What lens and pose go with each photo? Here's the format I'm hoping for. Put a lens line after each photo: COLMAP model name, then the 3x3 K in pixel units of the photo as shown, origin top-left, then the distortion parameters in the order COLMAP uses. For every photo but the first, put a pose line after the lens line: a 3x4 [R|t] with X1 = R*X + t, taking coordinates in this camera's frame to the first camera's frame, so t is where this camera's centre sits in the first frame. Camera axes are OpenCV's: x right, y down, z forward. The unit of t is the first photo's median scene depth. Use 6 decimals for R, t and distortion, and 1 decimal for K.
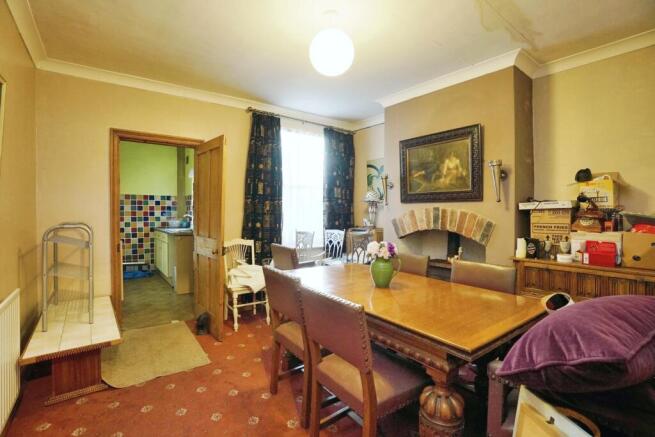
lens RADIAL K [[302.2, 0, 329.8], [0, 302.2, 217.1], [0, 0, 1]] dist [-0.034647, -0.000147]
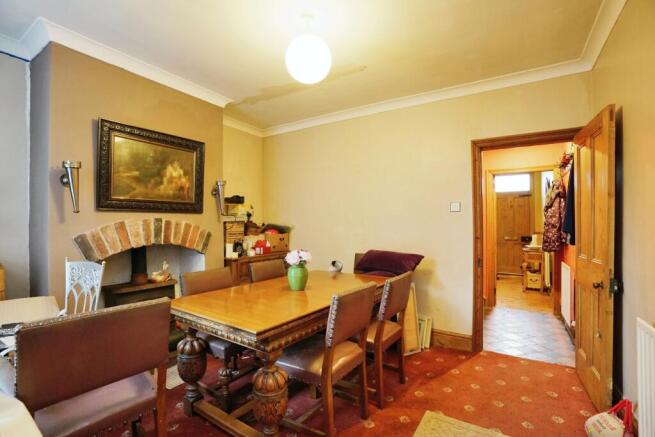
lens RADIAL K [[302.2, 0, 329.9], [0, 302.2, 223.4], [0, 0, 1]] dist [-0.034647, -0.000147]
pose [[-0.340321, -0.005774, 0.940292, -0.633072], [0.011383, 0.999883, 0.010260, -0.021709], [-0.940241, 0.014195, -0.340215, 0.857697]]
